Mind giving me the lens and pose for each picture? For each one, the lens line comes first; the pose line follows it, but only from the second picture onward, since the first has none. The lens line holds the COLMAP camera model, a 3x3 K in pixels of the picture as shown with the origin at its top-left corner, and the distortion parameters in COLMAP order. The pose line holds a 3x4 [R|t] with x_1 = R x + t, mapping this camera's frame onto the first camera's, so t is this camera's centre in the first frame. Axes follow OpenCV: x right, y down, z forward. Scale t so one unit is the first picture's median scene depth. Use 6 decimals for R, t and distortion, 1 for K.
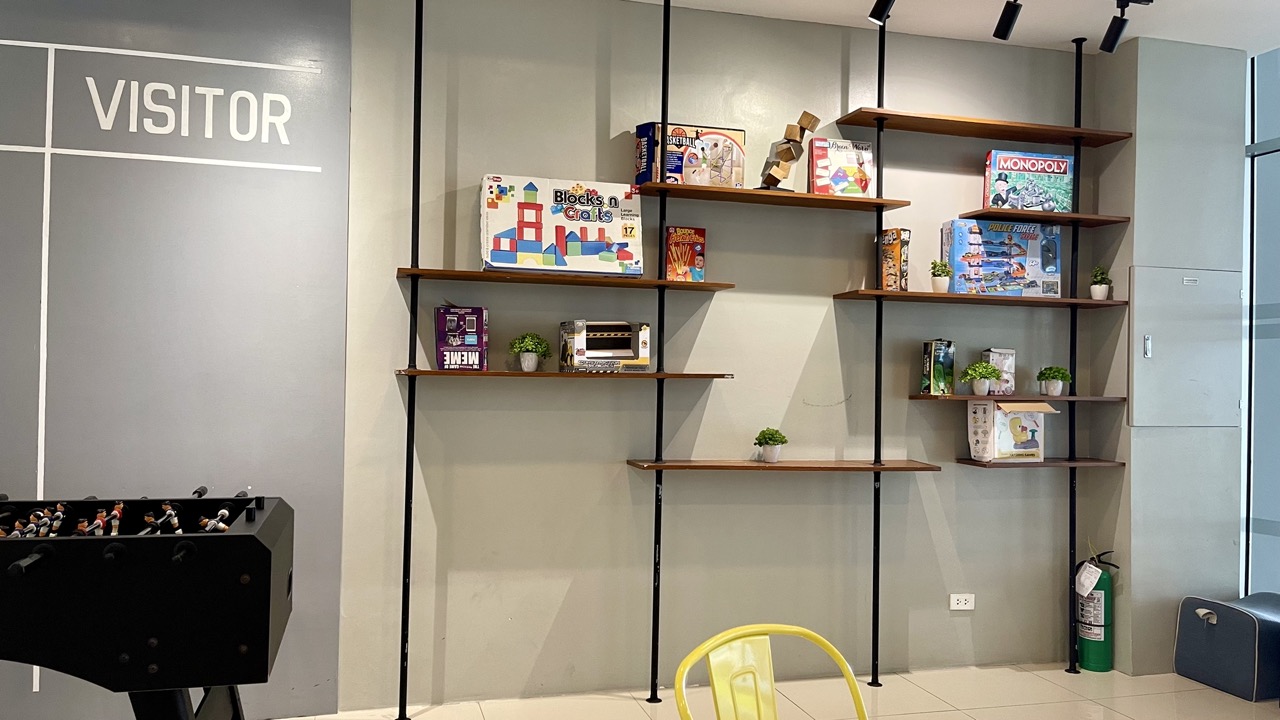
lens RADIAL K [[966.5, 0, 641.0], [0, 966.5, 360.9], [0, 0, 1]] dist [0.059876, -0.082224]
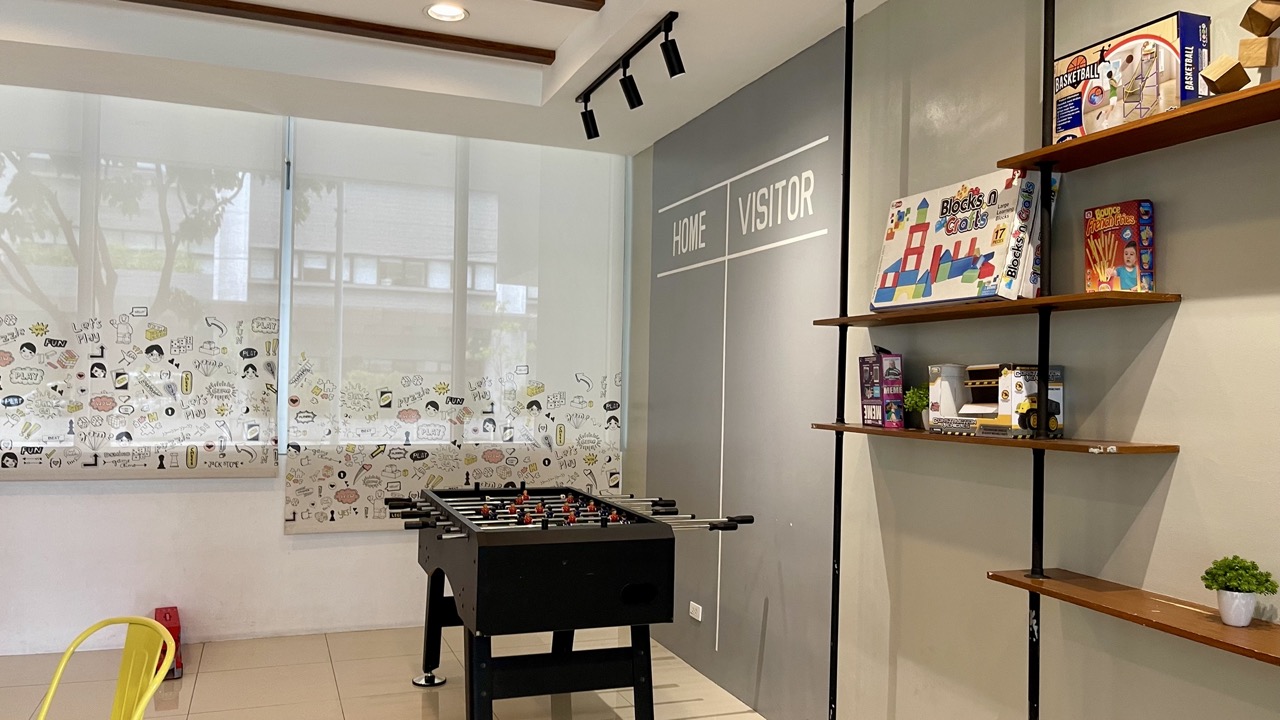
lens RADIAL K [[966.5, 0, 638.5], [0, 966.5, 360.7], [0, 0, 1]] dist [0.059876, -0.082224]
pose [[0.104080, -0.040070, -0.993761, 0.664008], [-0.001513, 0.999181, -0.040447, -0.013593], [0.994568, 0.005713, 0.103934, 0.668945]]
